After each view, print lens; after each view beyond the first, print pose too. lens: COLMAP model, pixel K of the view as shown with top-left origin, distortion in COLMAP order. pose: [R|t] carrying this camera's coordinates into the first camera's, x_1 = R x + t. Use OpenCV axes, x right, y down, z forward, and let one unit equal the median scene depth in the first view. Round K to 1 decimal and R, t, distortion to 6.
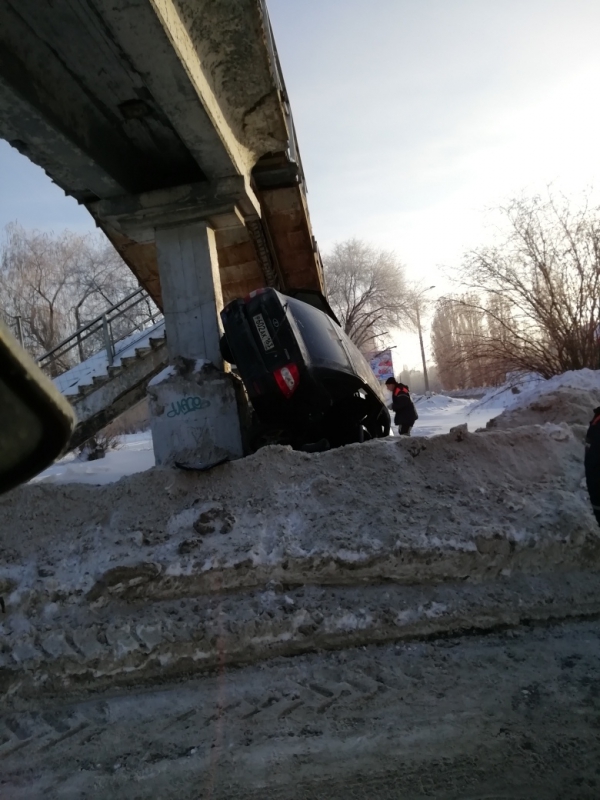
lens RADIAL K [[575.2, 0, 297.1], [0, 575.2, 421.7], [0, 0, 1]] dist [0.014069, -0.006819]
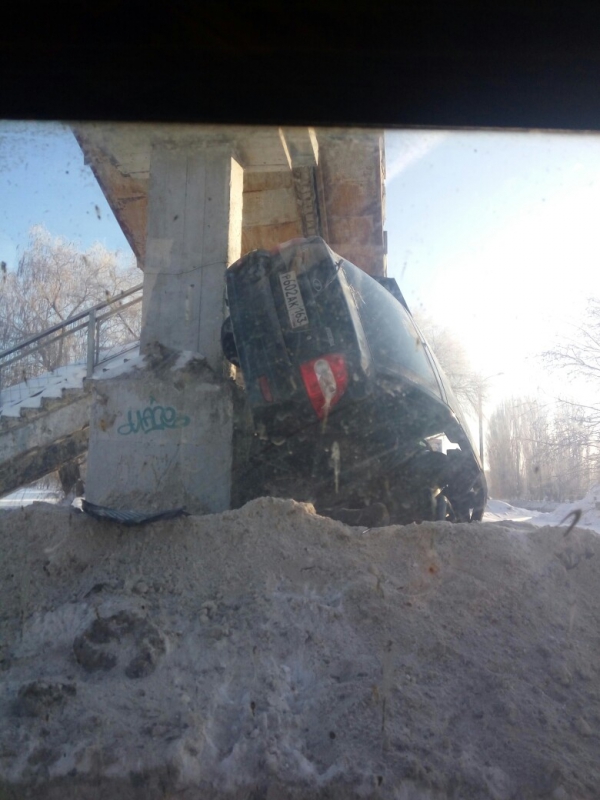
lens RADIAL K [[620.5, 0, 268.9], [0, 620.5, 399.3], [0, 0, 1]] dist [0.086675, -0.105303]
pose [[0.984764, 0.136141, -0.108191, -0.003178], [-0.152059, 0.975995, -0.155920, 0.044602], [0.084367, 0.169996, 0.981827, 0.468113]]
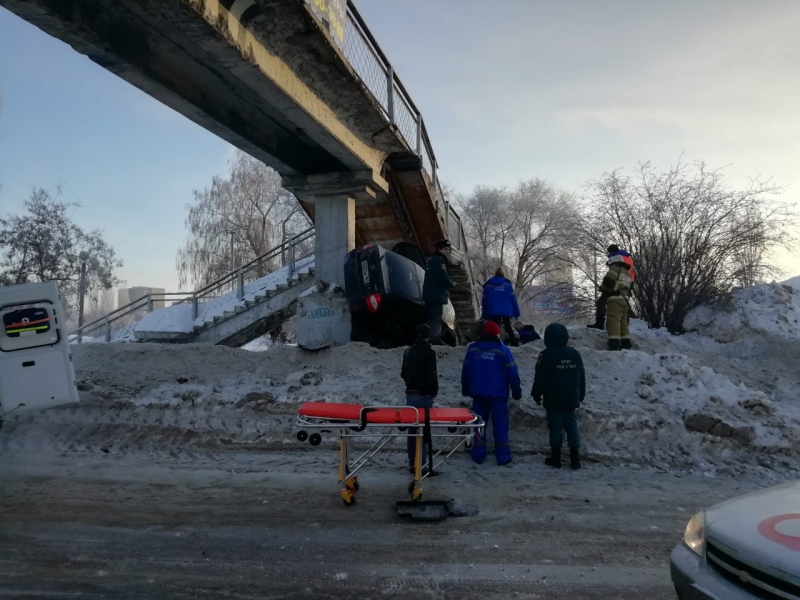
lens RADIAL K [[620.5, 0, 416.7], [0, 620.5, 325.4], [0, 0, 1]] dist [0.086675, -0.105303]
pose [[0.980493, 0.116566, -0.158260, 0.424120], [-0.120894, 0.992503, -0.017967, 0.006278], [0.154979, 0.036749, 0.987234, -0.780931]]
